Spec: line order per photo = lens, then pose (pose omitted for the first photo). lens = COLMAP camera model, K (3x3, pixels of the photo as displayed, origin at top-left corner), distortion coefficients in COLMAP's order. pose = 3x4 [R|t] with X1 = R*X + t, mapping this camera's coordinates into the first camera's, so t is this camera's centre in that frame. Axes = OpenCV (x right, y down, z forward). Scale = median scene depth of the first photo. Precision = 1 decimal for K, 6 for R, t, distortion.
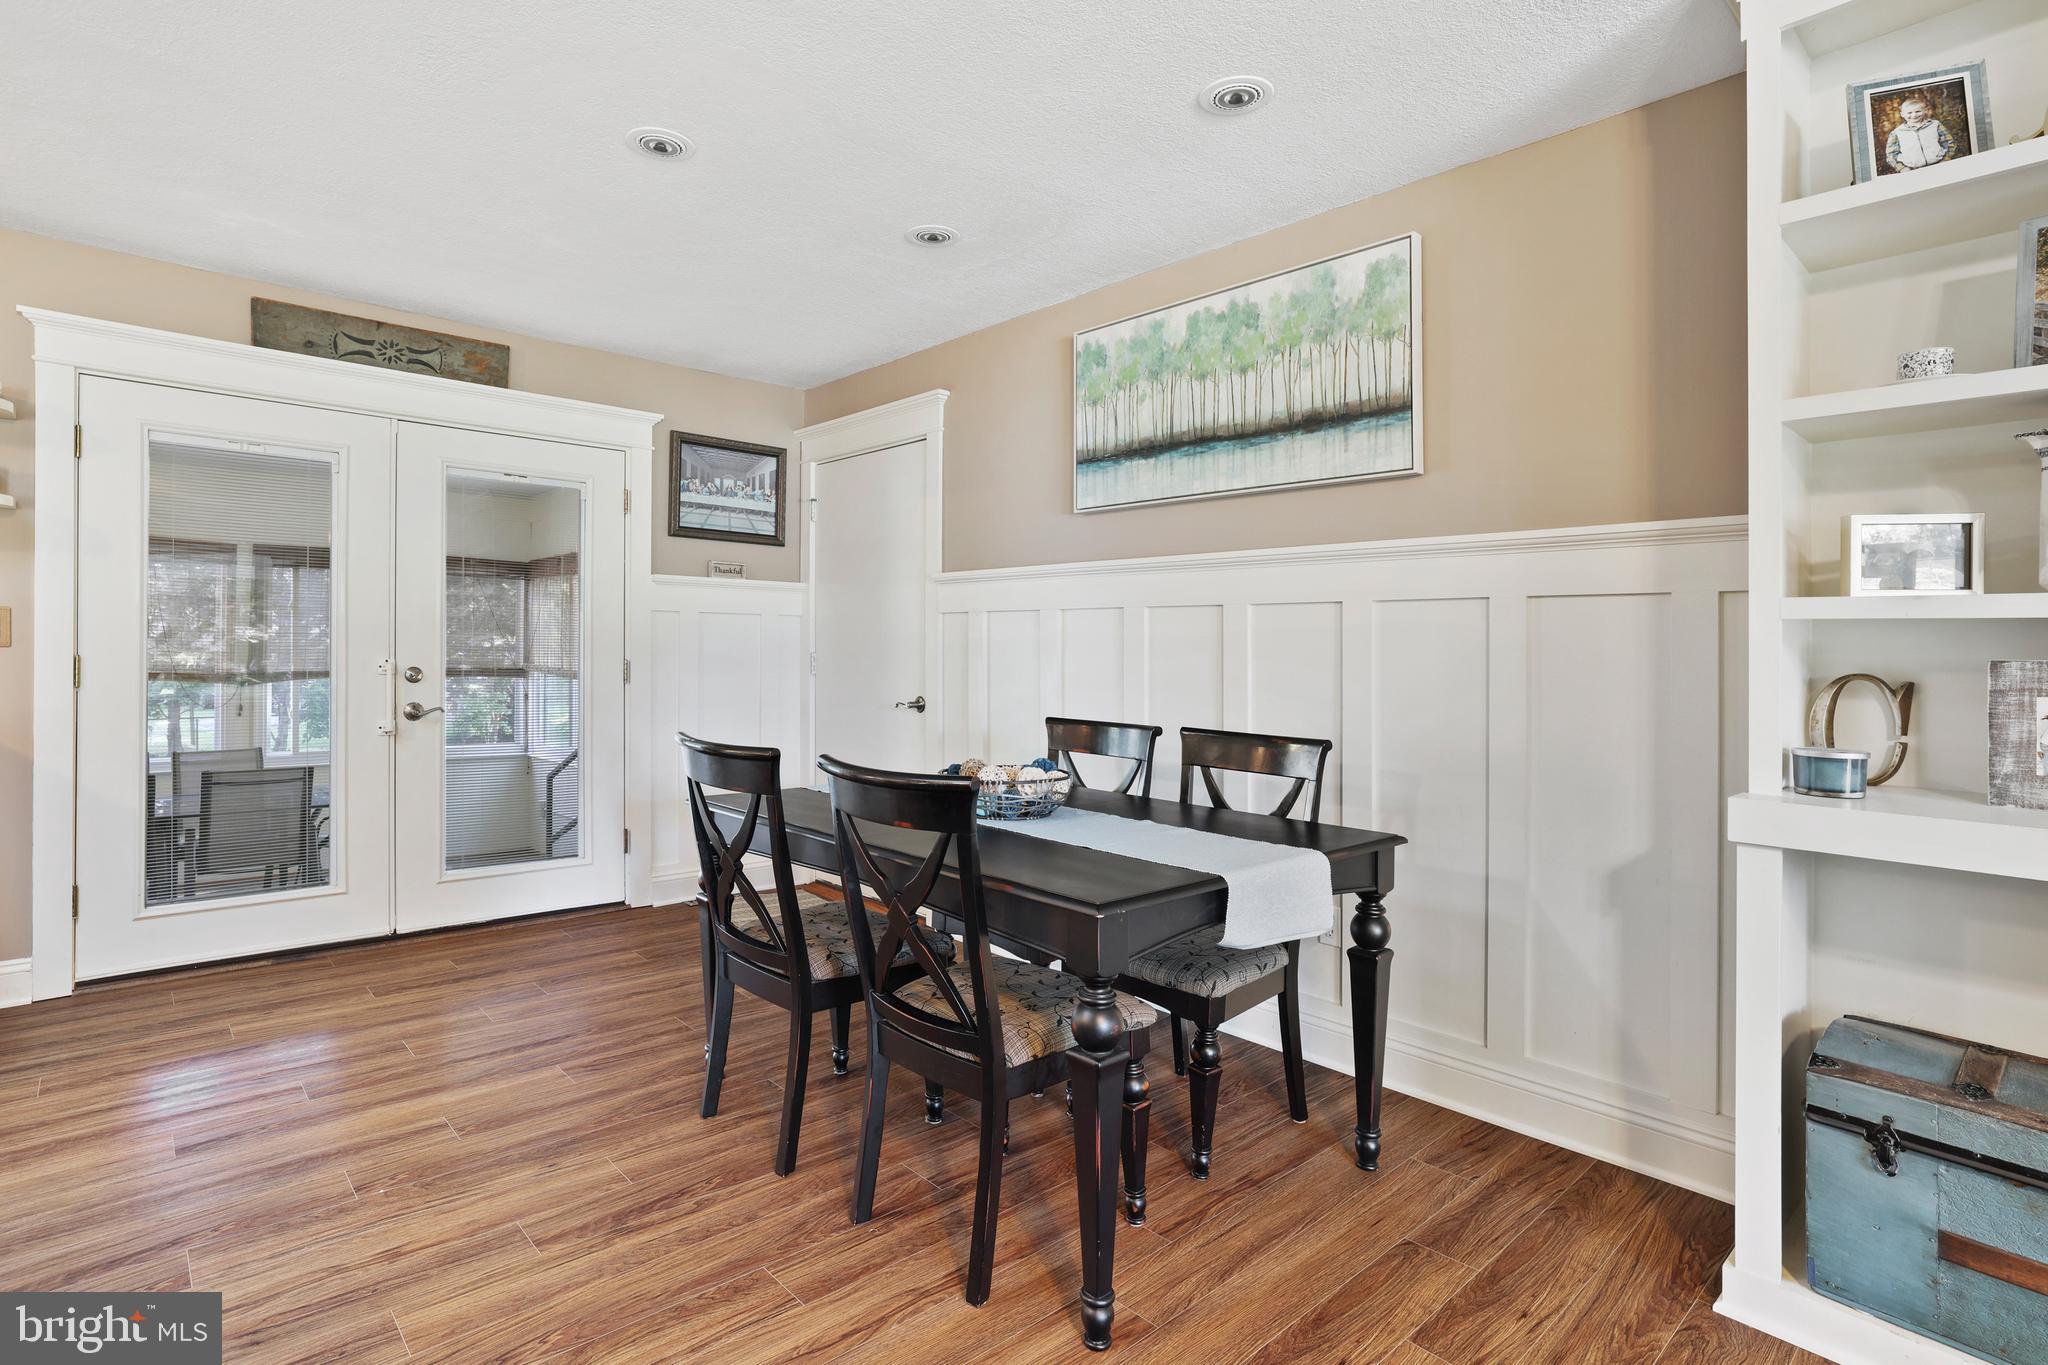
lens RADIAL K [[1039.4, 0, 1021.0], [0, 1039.4, 631.4], [0, 0, 1]] dist [-0.025049, 0.012151]
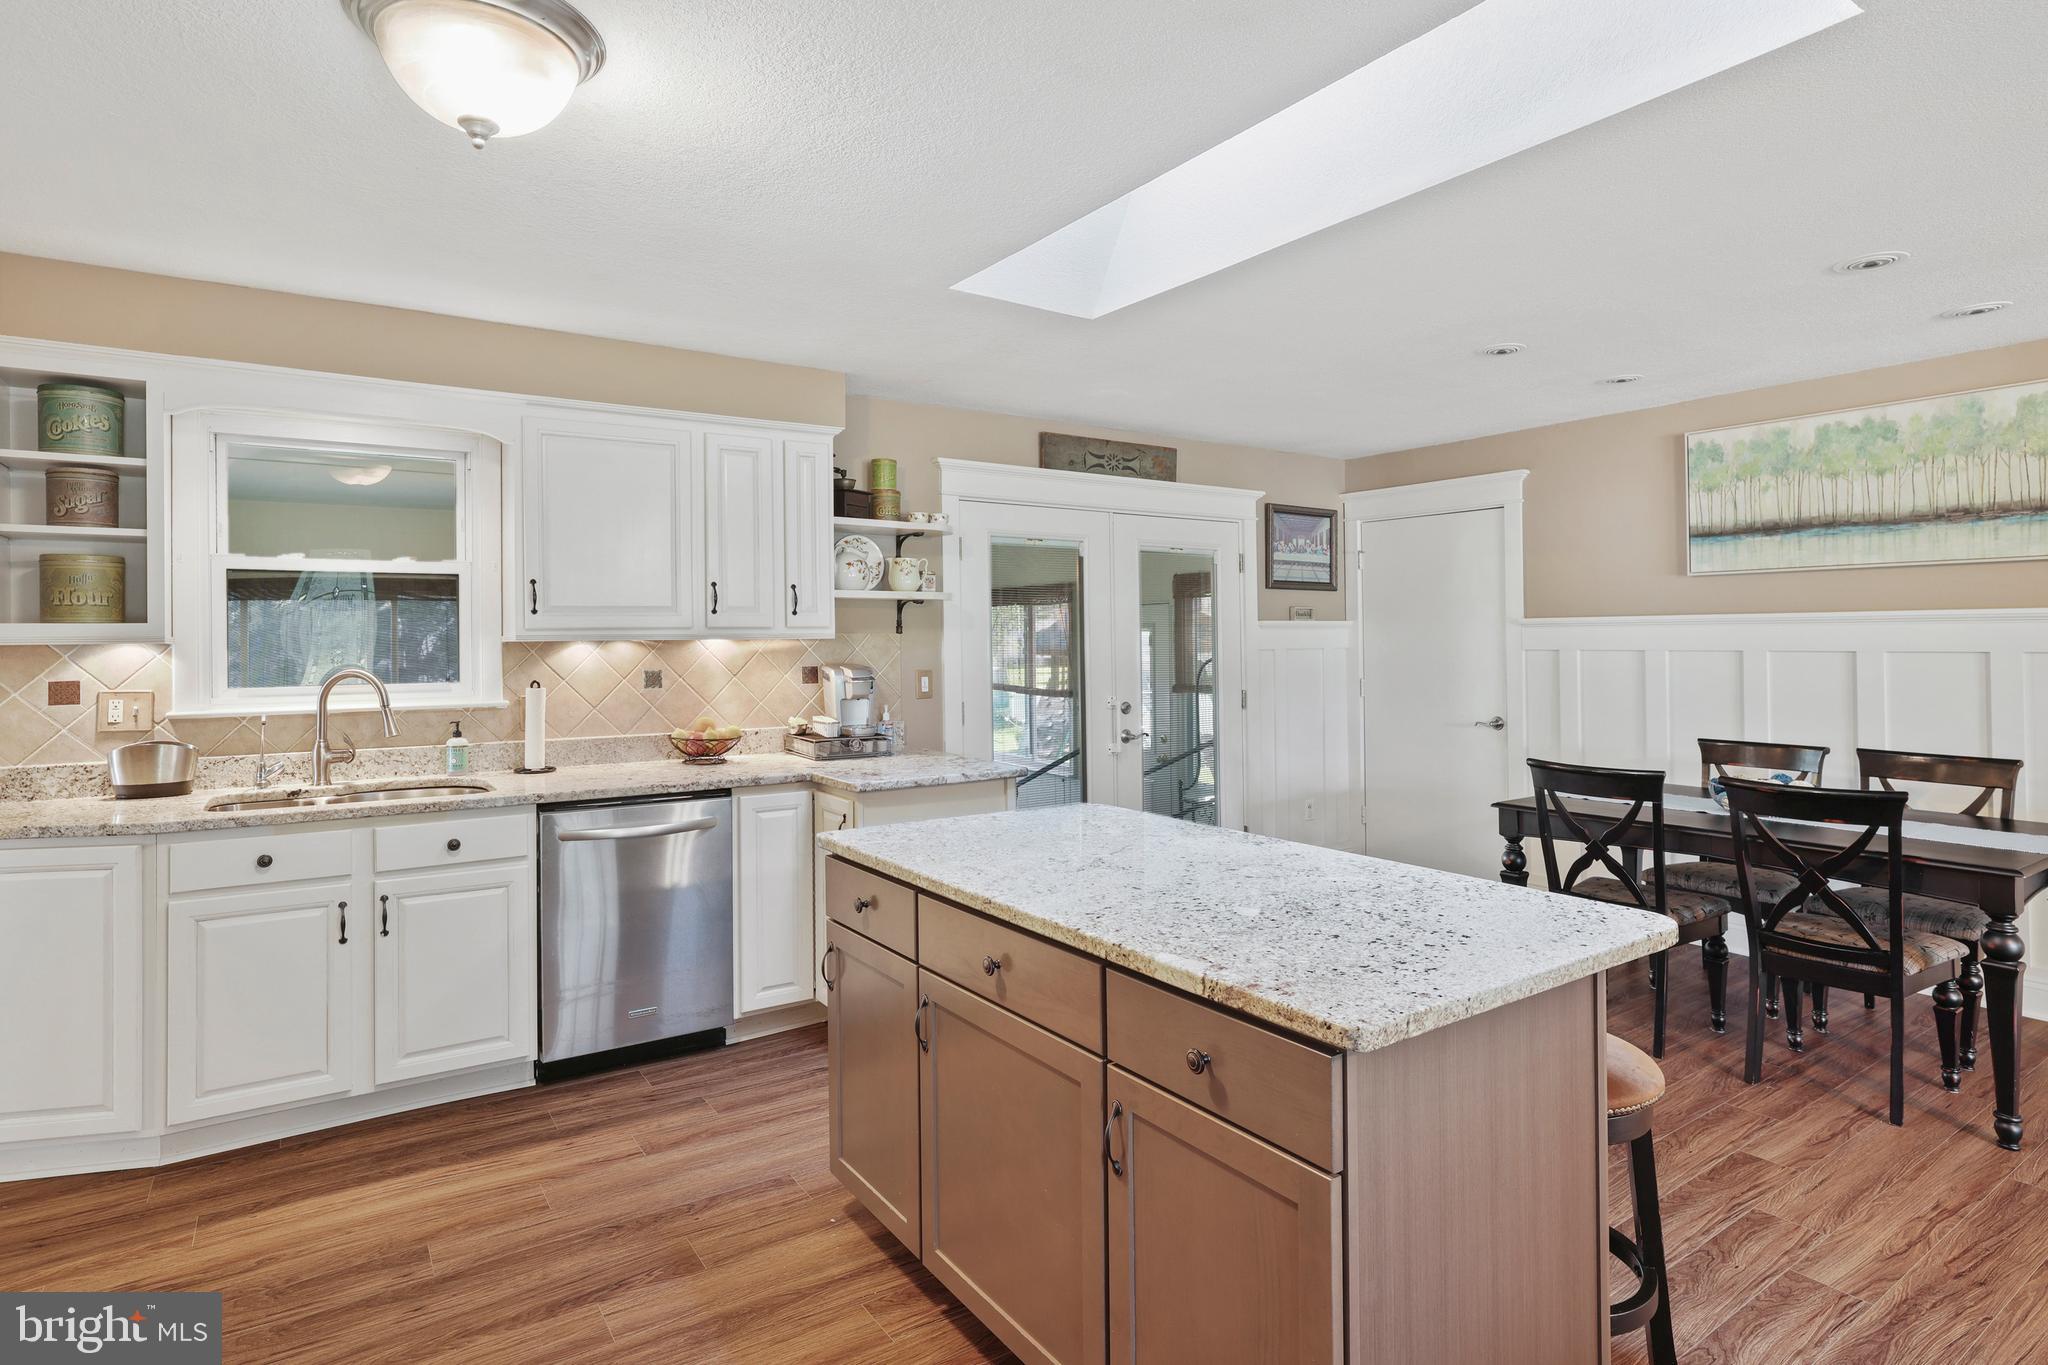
lens RADIAL K [[1082.7, 0, 1020.5], [0, 1082.7, 628.4], [0, 0, 1]] dist [-0.036512, 0.019064]
pose [[0.990381, -0.022298, -0.136561, -0.606977], [0.023770, 0.999676, 0.009156, -0.084565], [0.136313, -0.012314, 0.990589, -0.425244]]
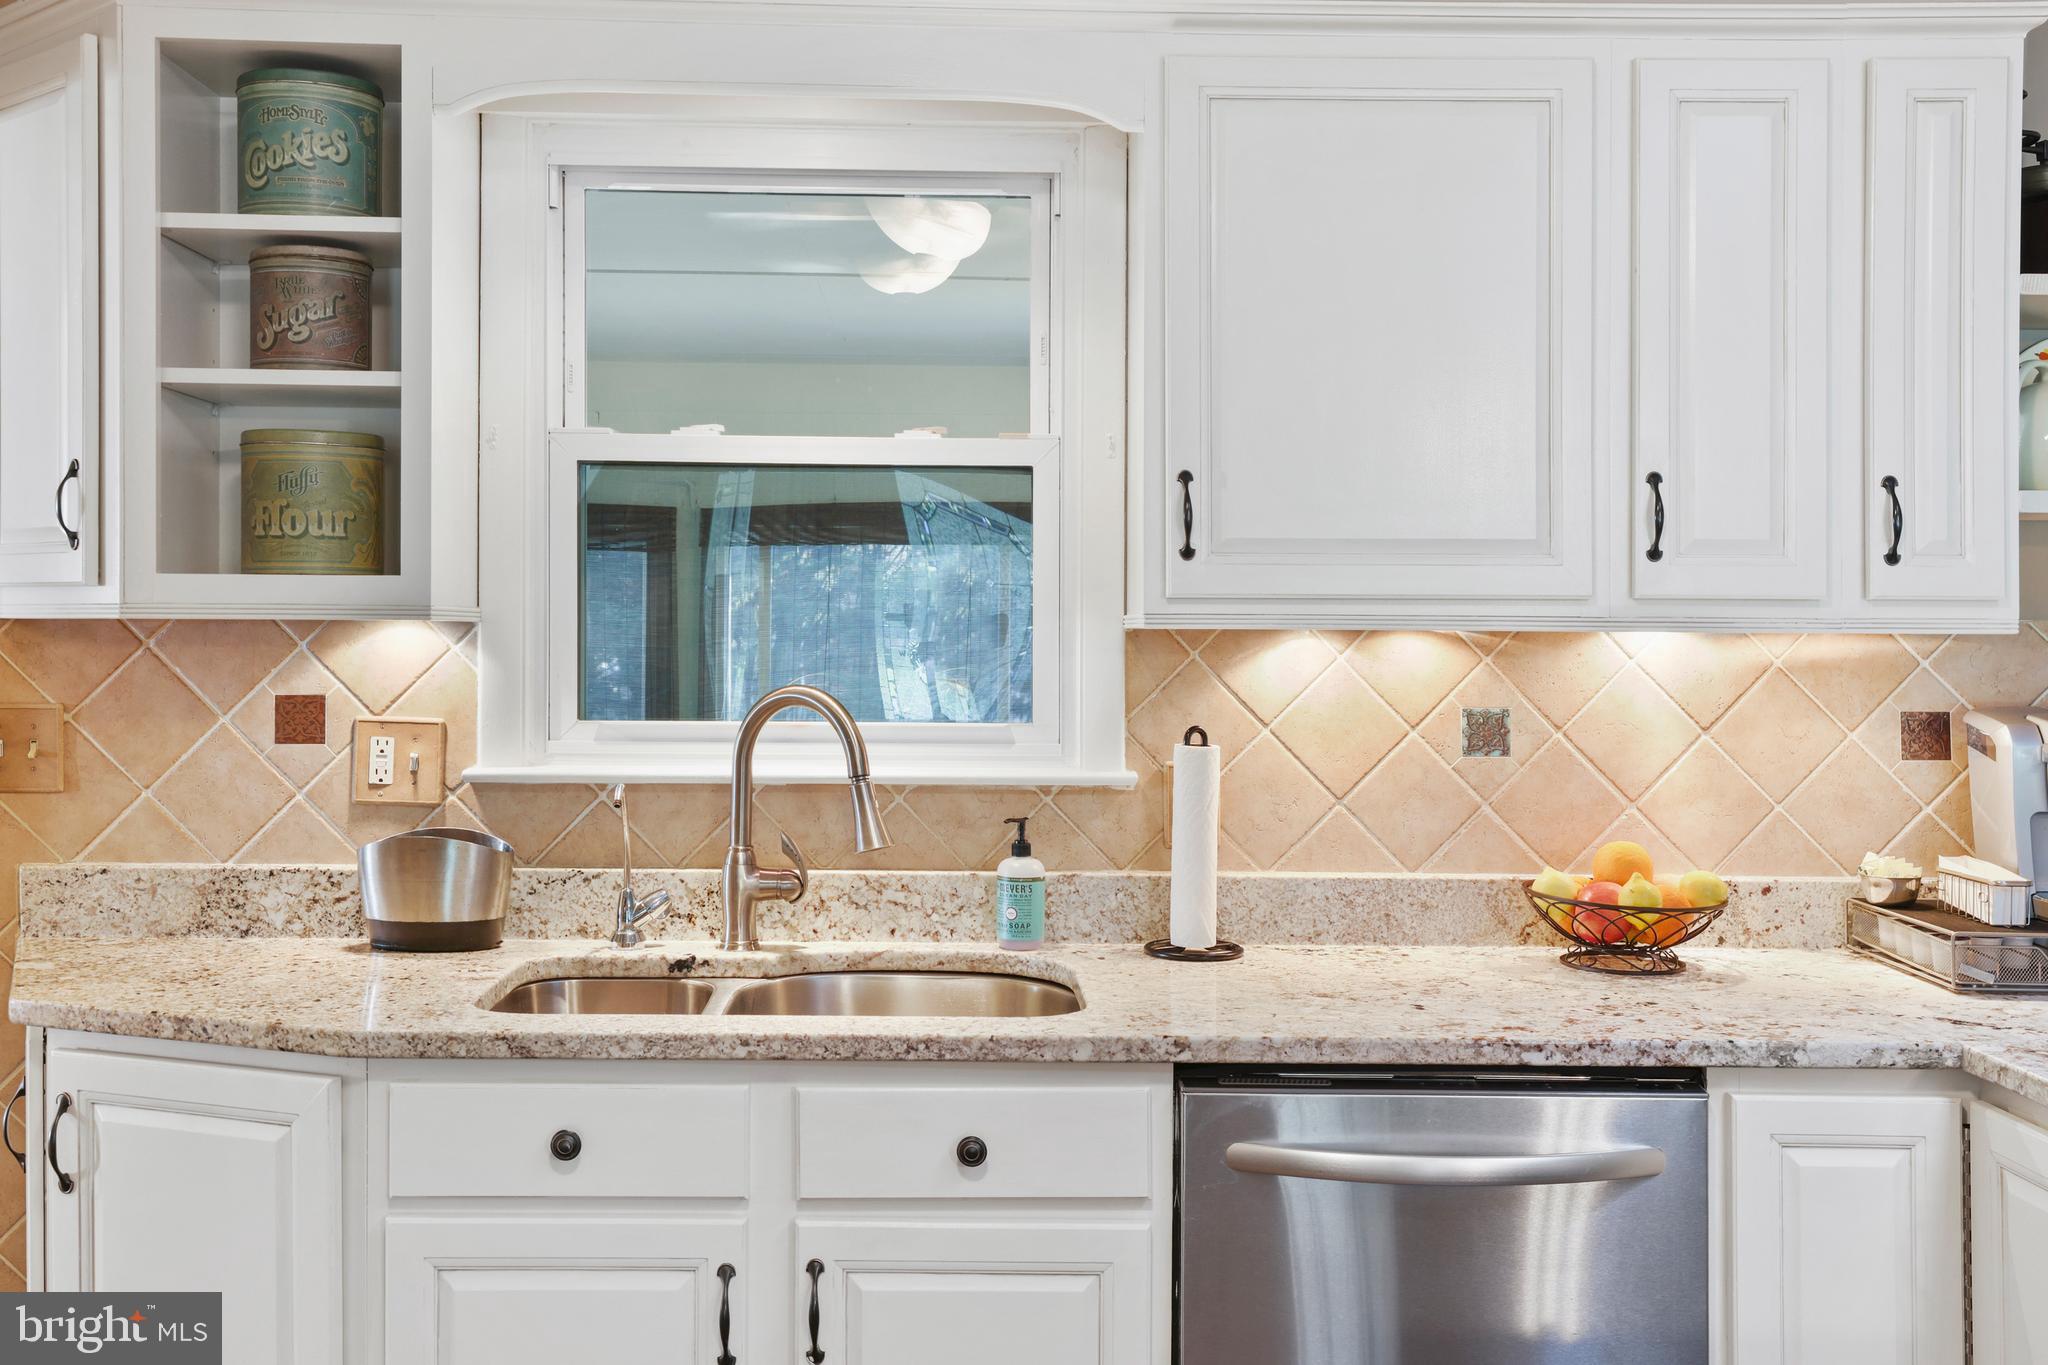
lens RADIAL K [[2045.5, 0, 993.5], [0, 2045.5, 614.5], [0, 0, 1]] dist [0.049756, 0.000000]
pose [[0.761494, -0.011028, -0.648078, -0.767103], [0.014546, 0.999894, 0.000077, -0.080261], [0.648008, -0.009485, 0.761574, -0.099830]]
